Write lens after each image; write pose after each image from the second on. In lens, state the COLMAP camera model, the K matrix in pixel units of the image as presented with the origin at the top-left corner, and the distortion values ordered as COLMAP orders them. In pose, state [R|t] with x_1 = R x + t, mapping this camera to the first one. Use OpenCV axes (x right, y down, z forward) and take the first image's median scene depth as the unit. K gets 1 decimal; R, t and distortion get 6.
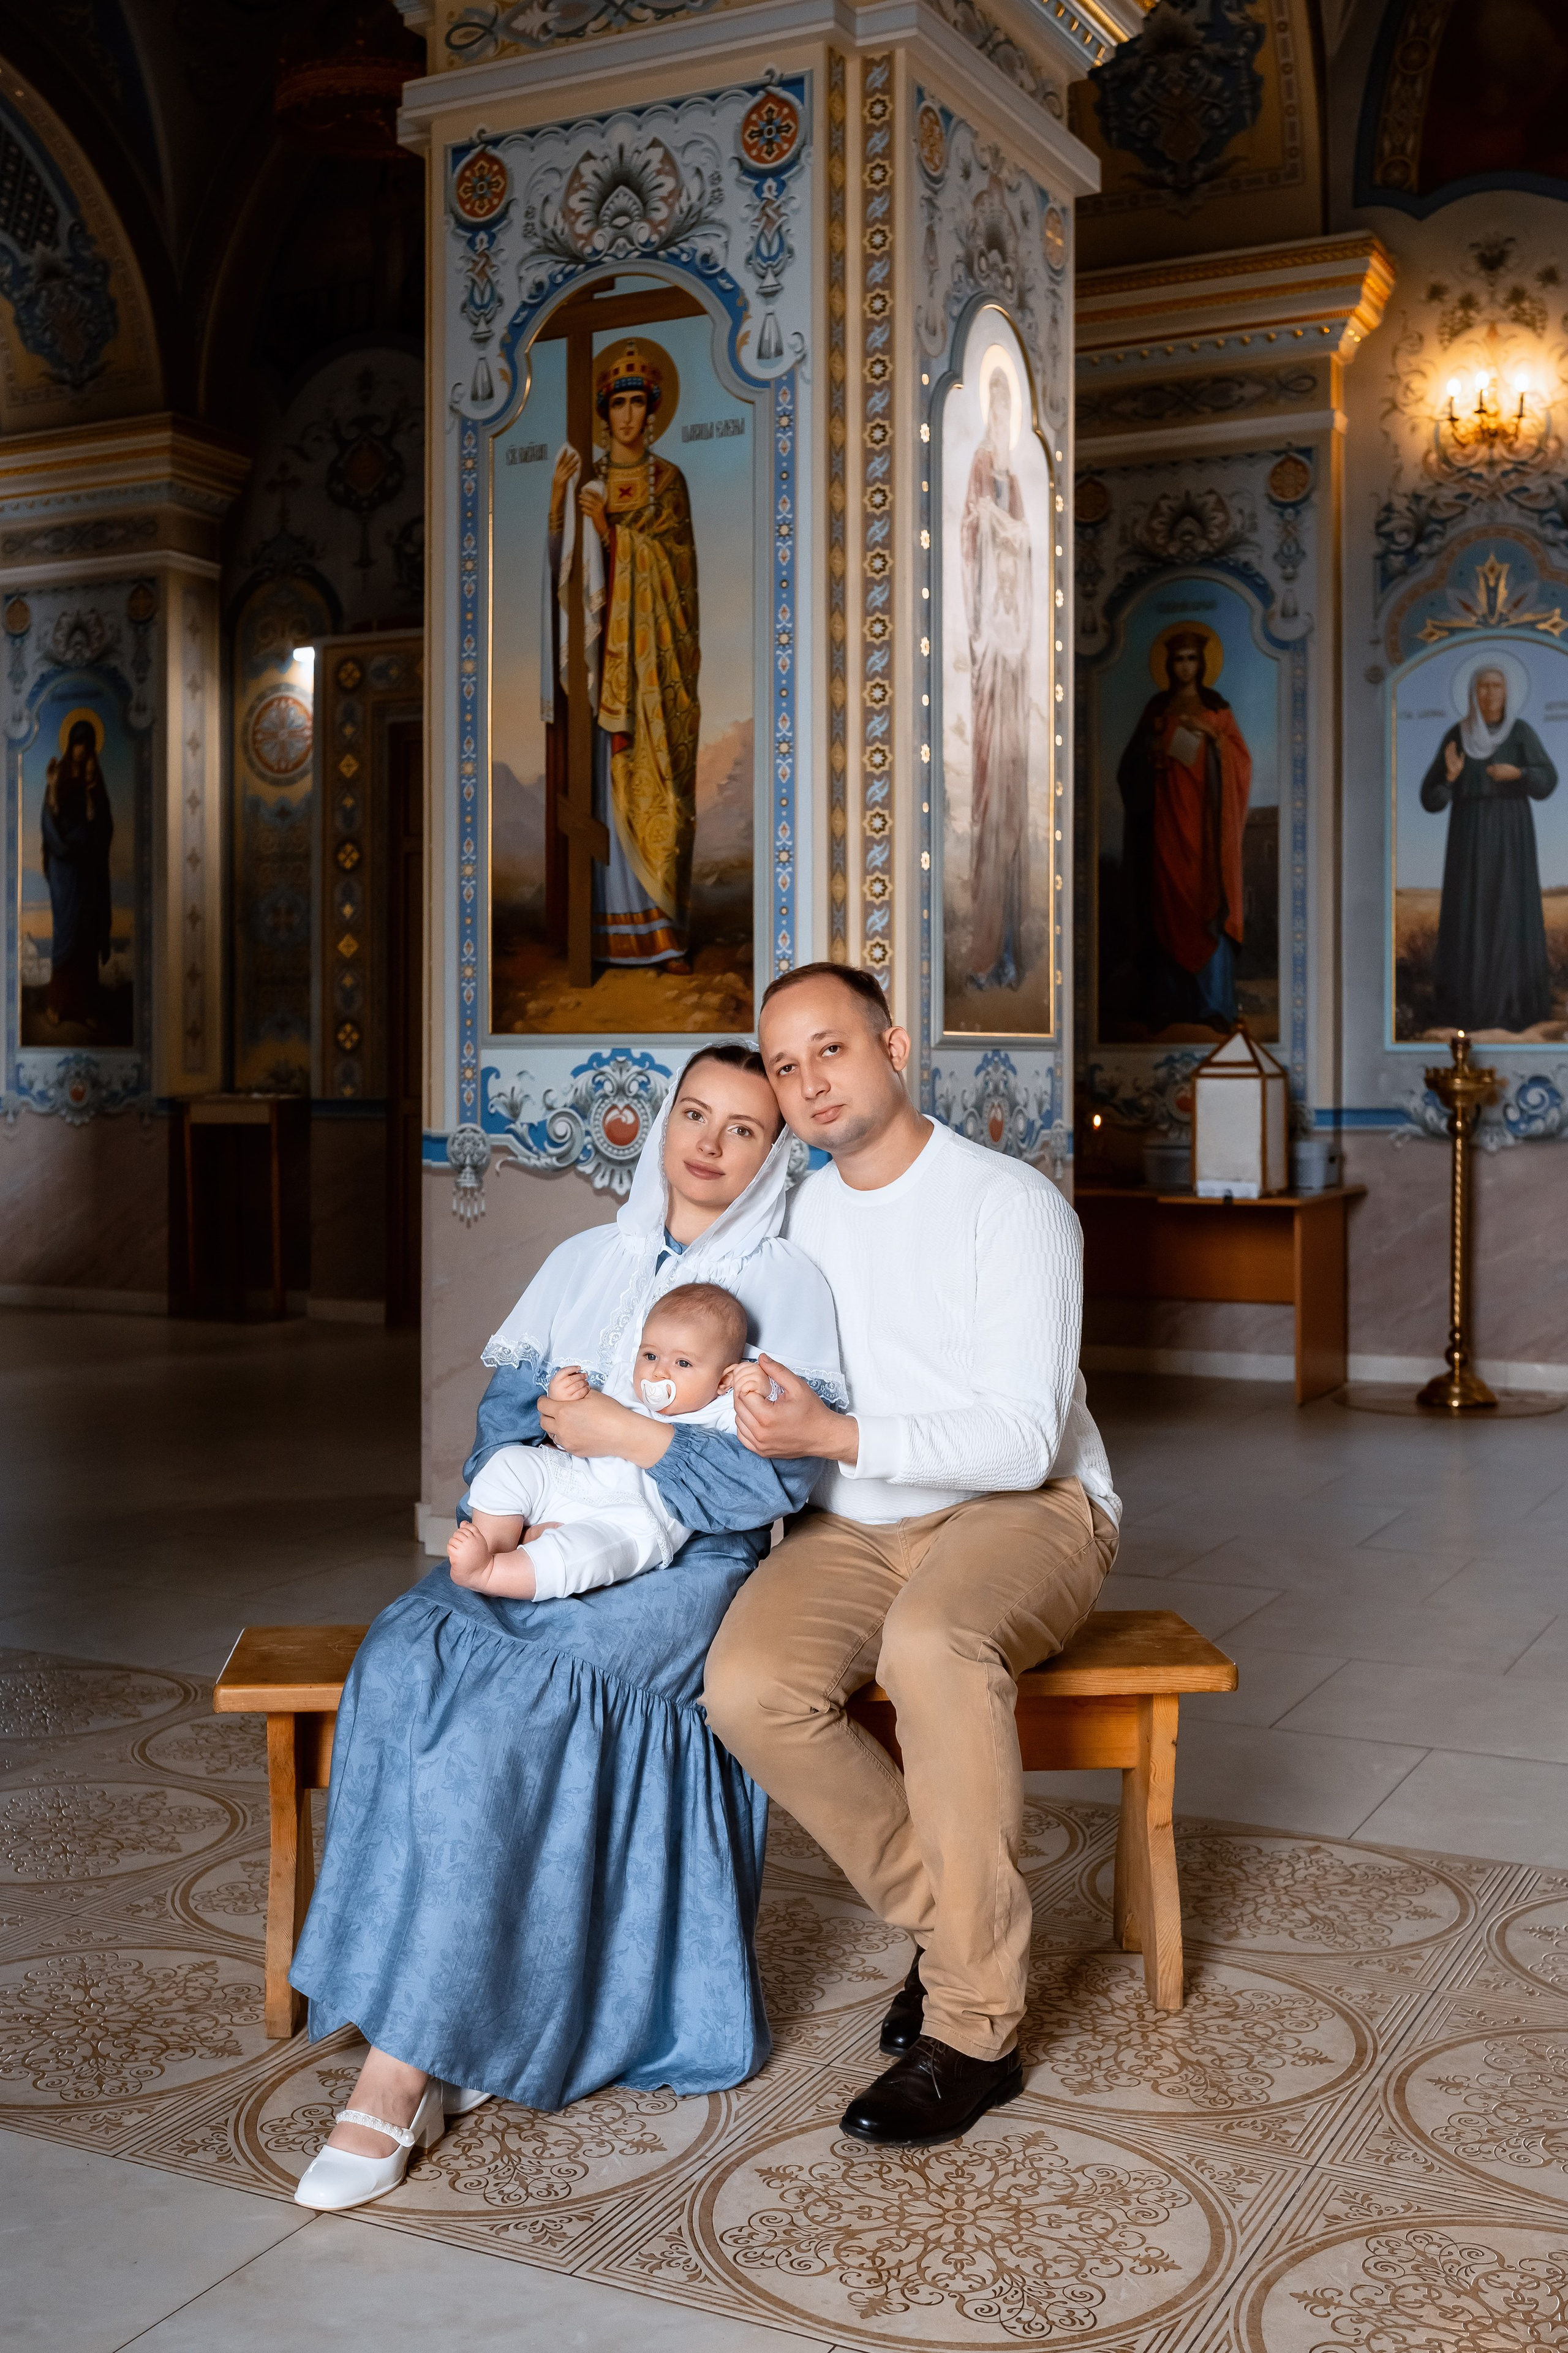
lens RADIAL K [[2333.5, 0, 786.8], [0, 2333.5, 1051.0], [0, 0, 1]] dist [0.001321, 0.002387]
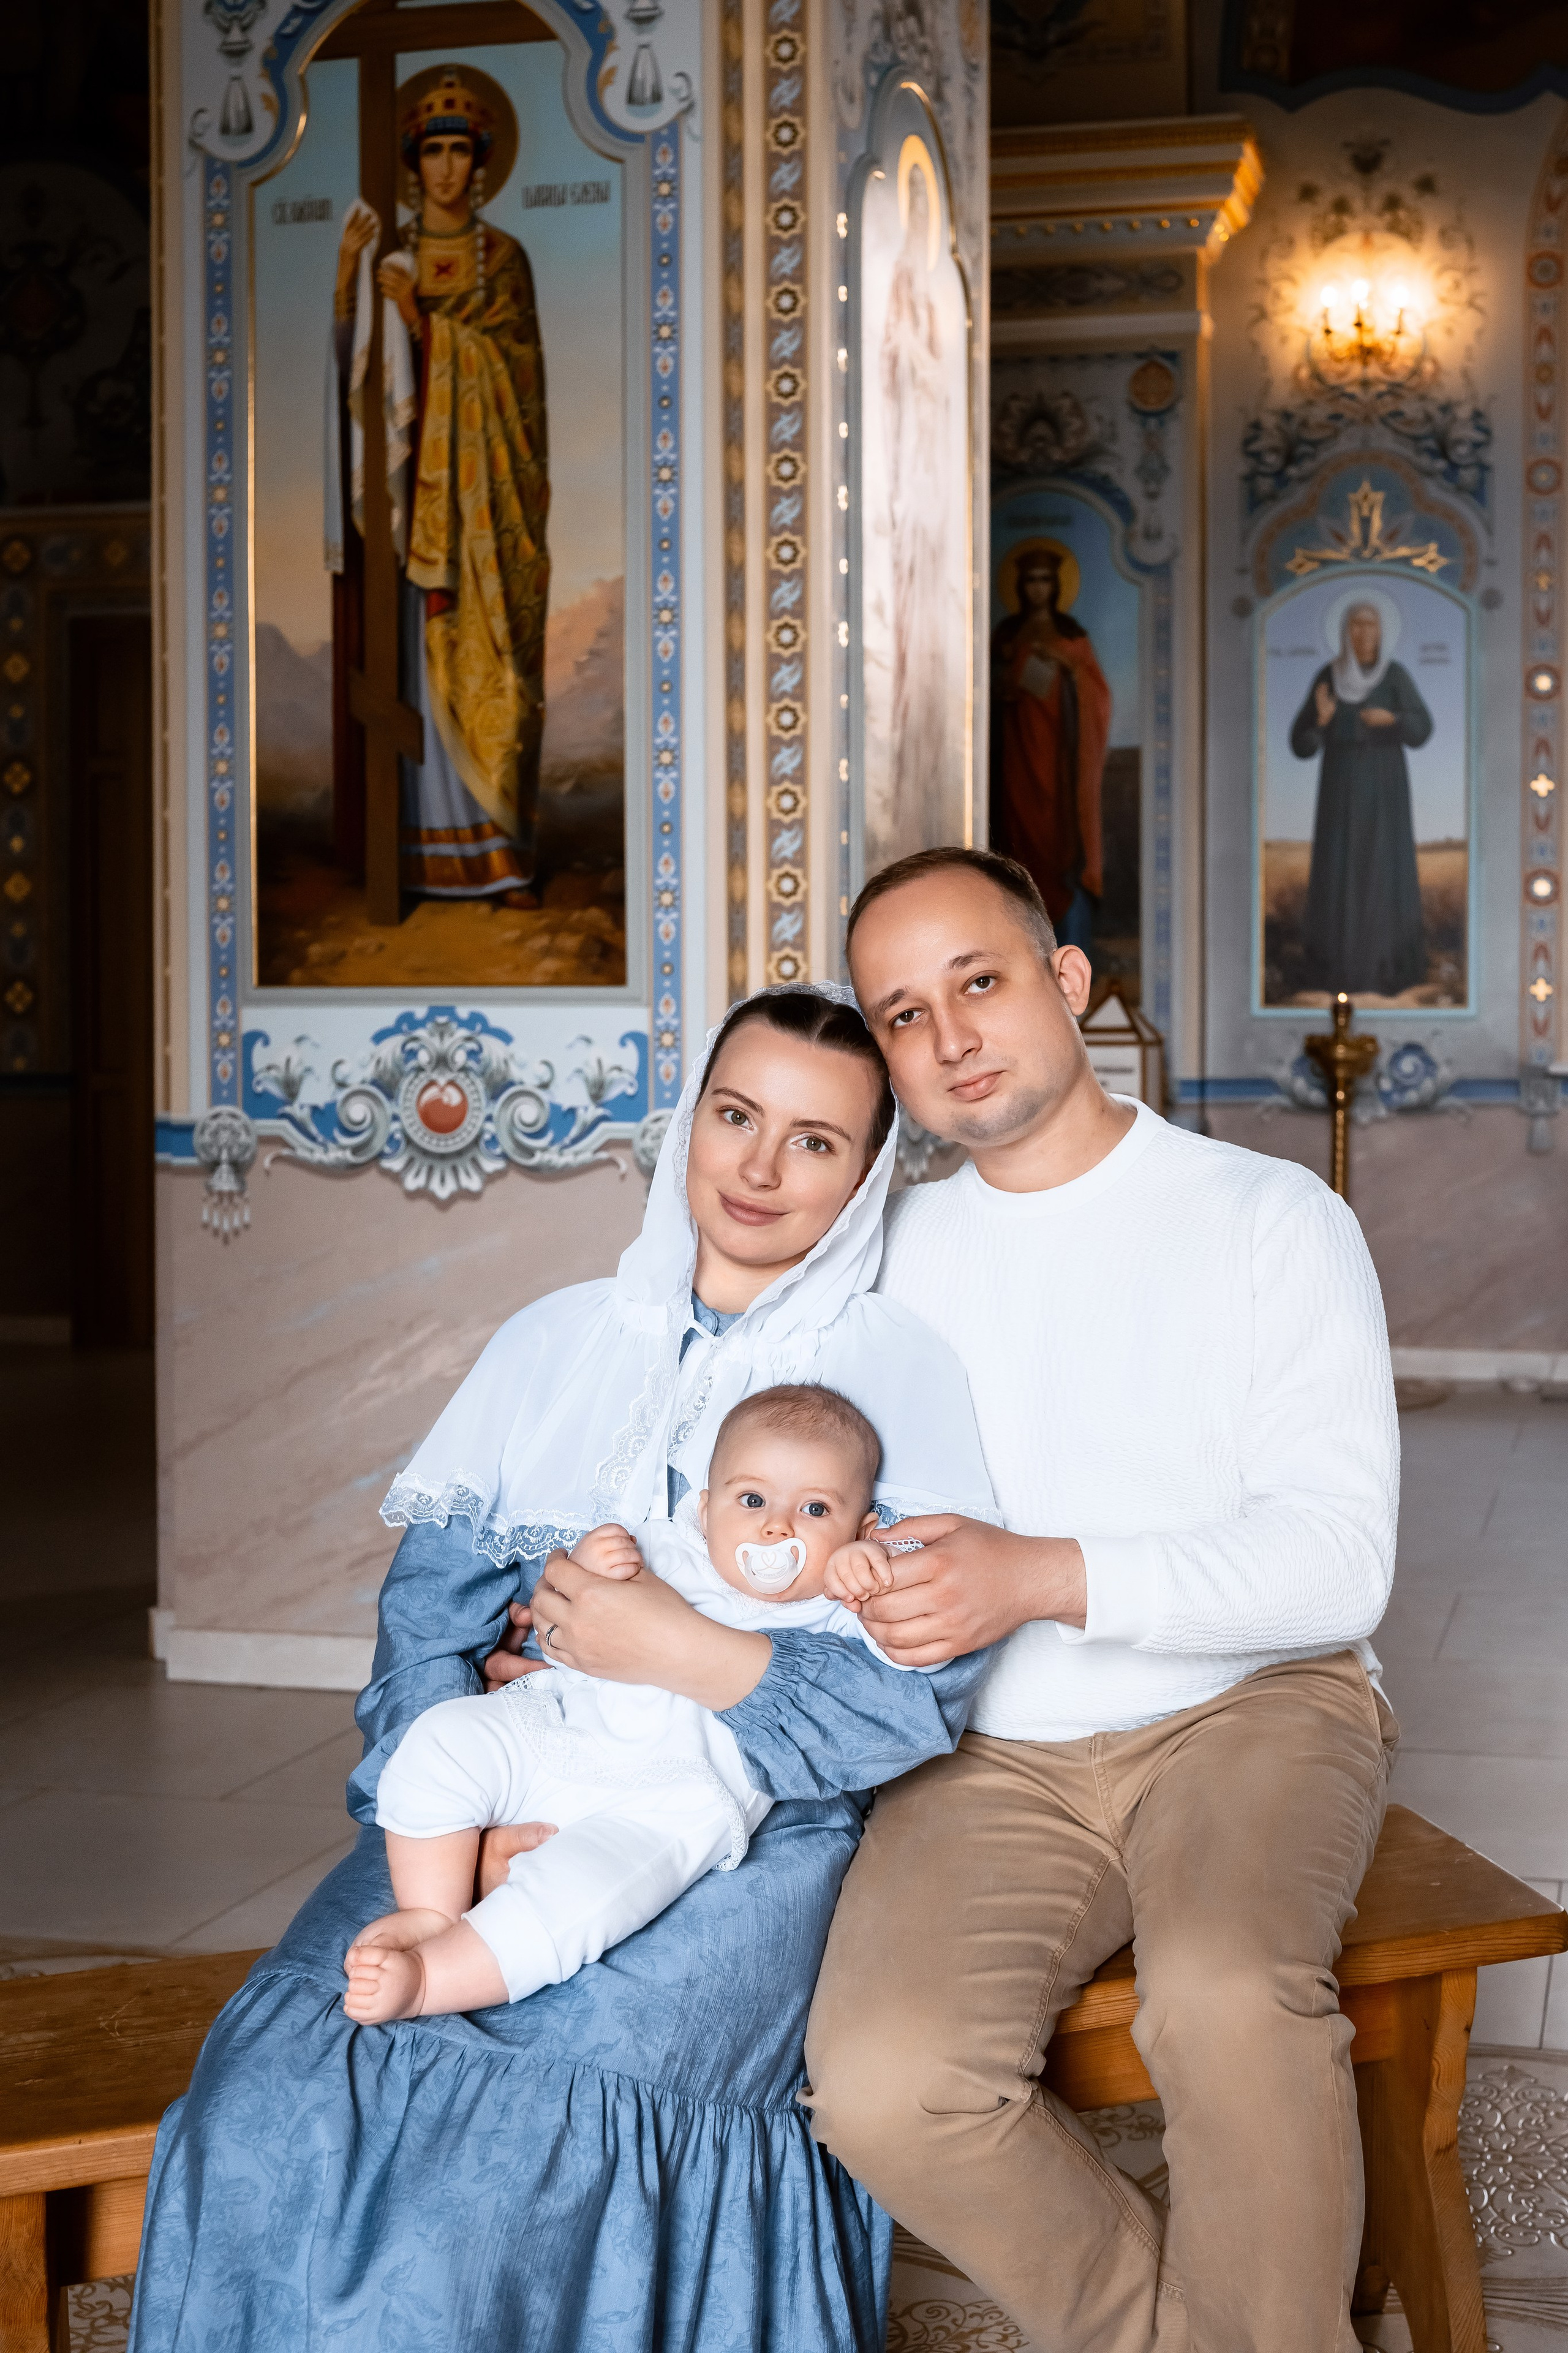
lens RADIAL K [[2258.1, 0, 1103.0], [0, 2258.1, 1078.0], [0, 0, 1]] dist [0.001393, 0.000804]
pose [[0.963096, -0.004951, 0.269112, -0.060199], [-0.001696, 0.999699, 0.024460, 0.003838], [-0.269152, -0.024014, 0.962798, 0.226490]]
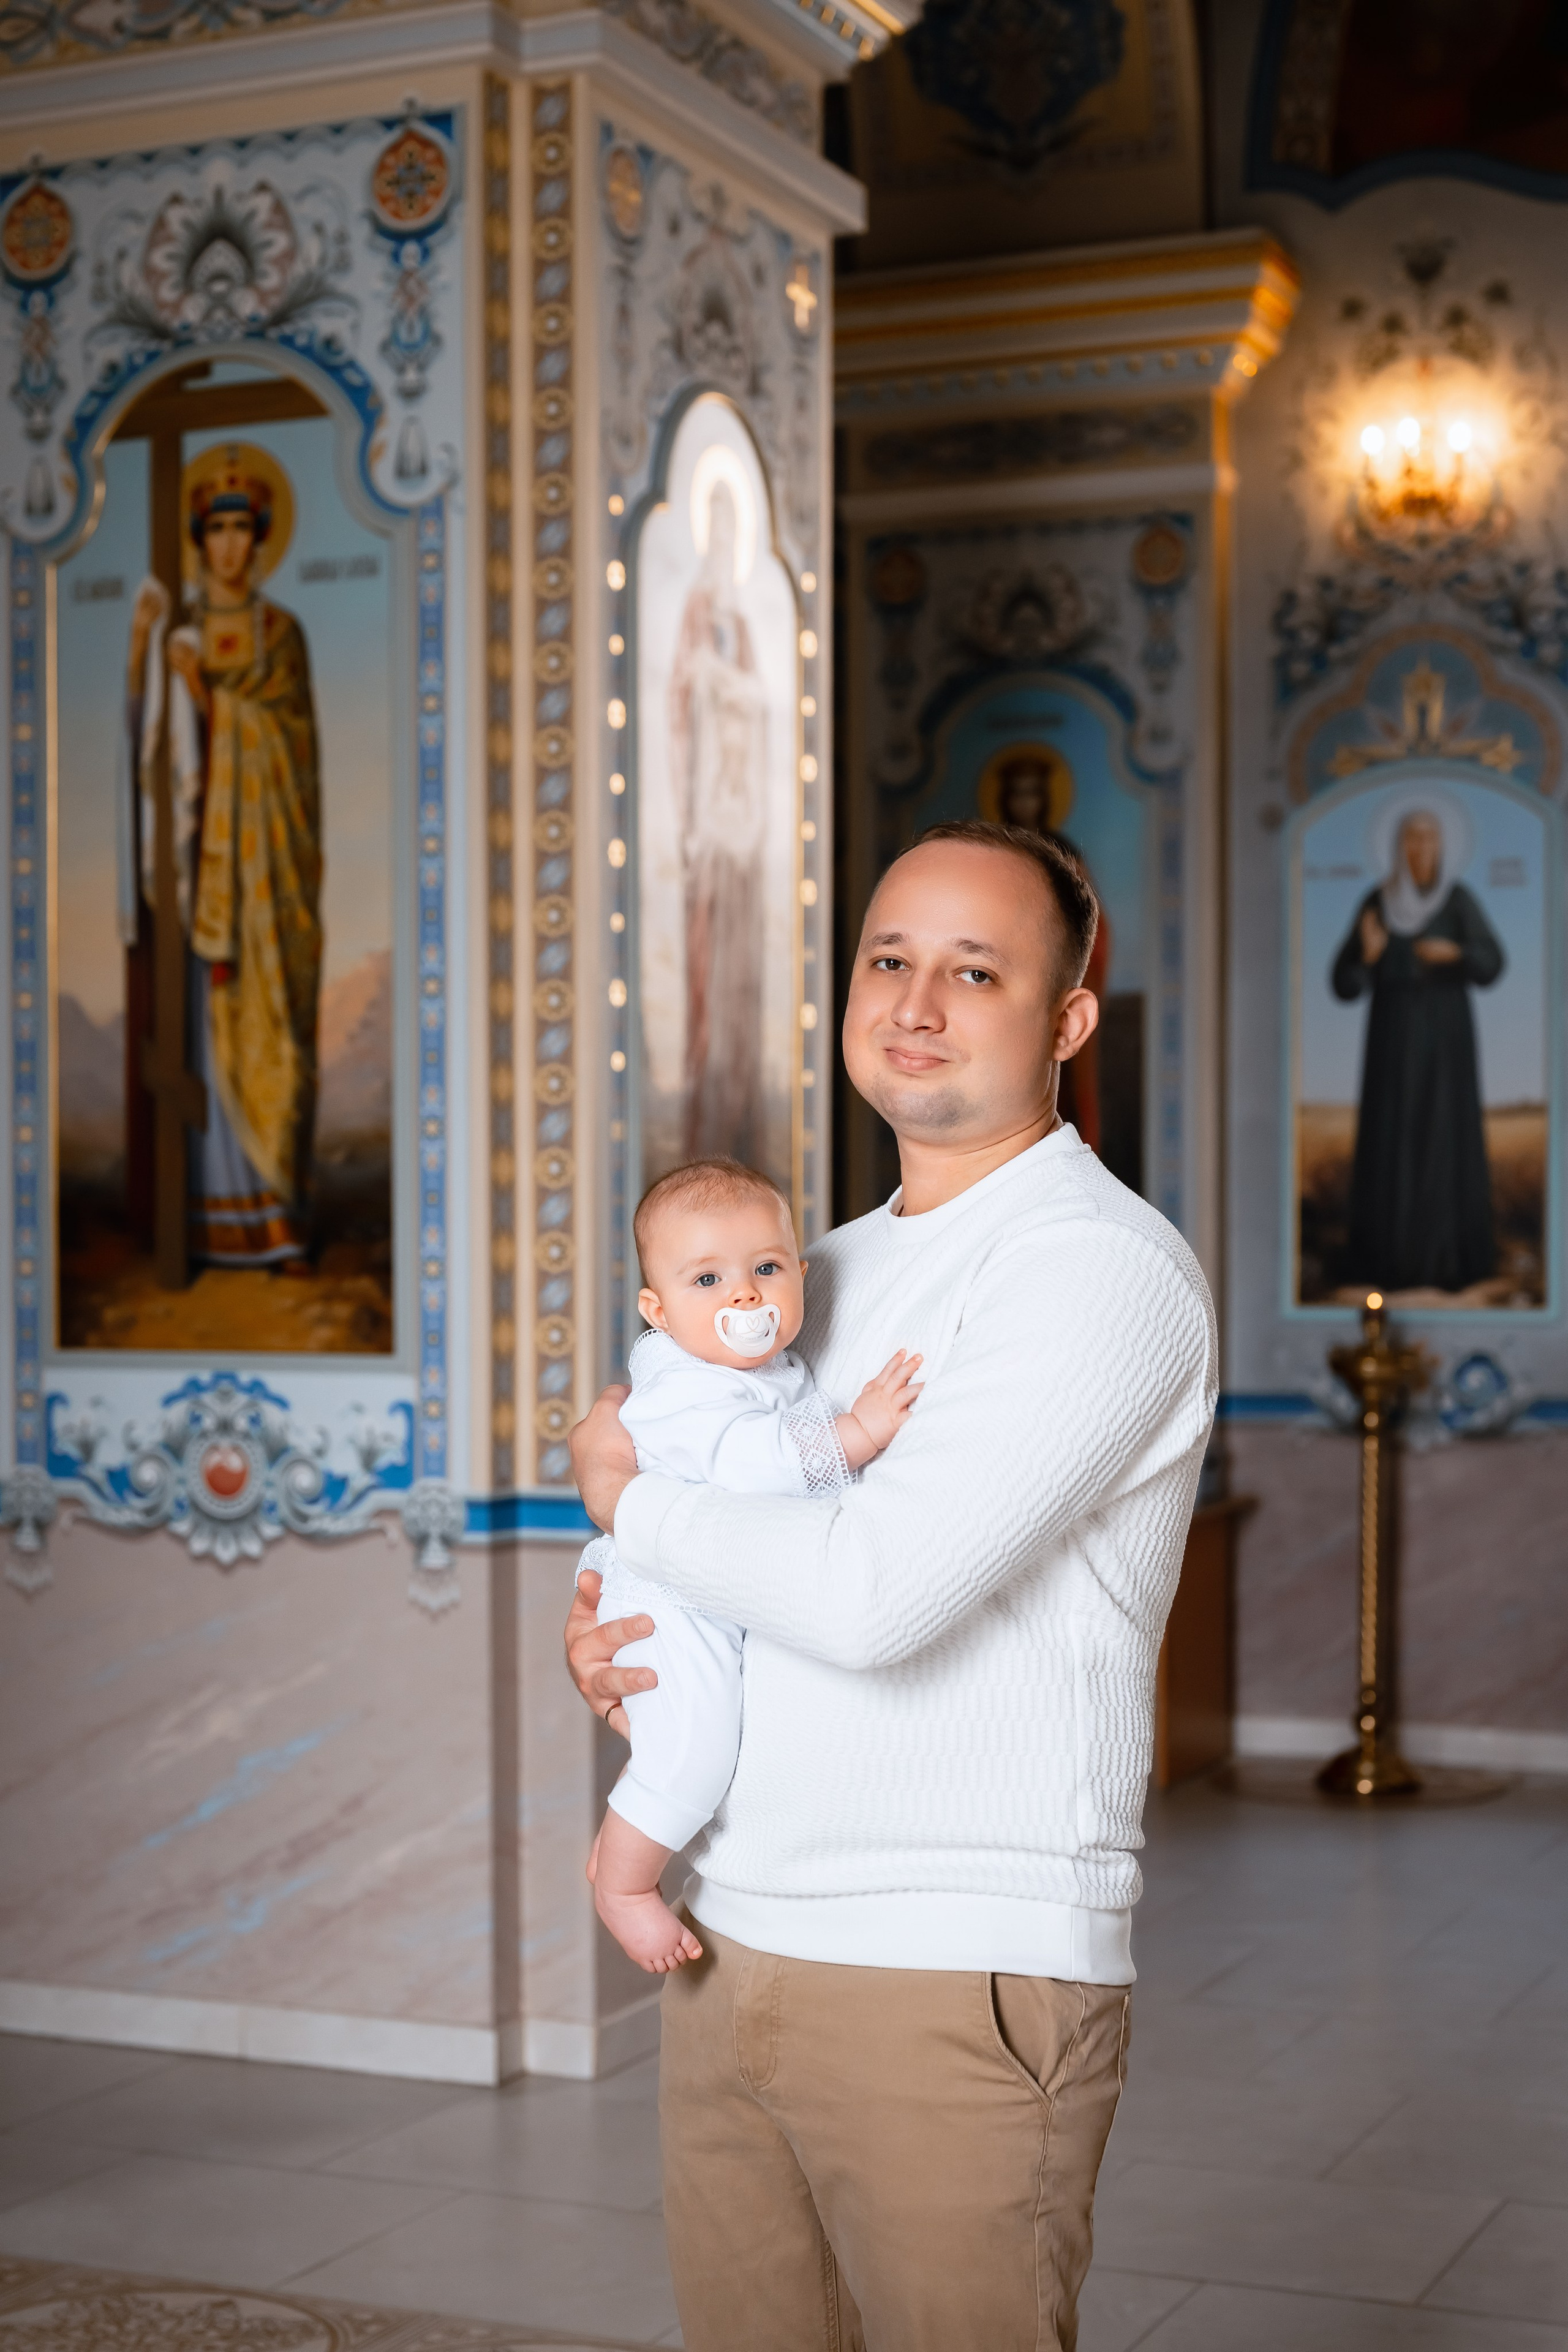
lens RADIAL K [[3349.5, 0, 788.2], [0, 3349.5, 1269.1], [0, 0, 1]] dist [0.016942, -0.051412]
pose [[0.998381, -0.002951, 0.056802, 0.050381], [0.001811, 0.999796, 0.020109, -0.055499], [-0.056849, -0.019974, 0.998183, -0.108323]]
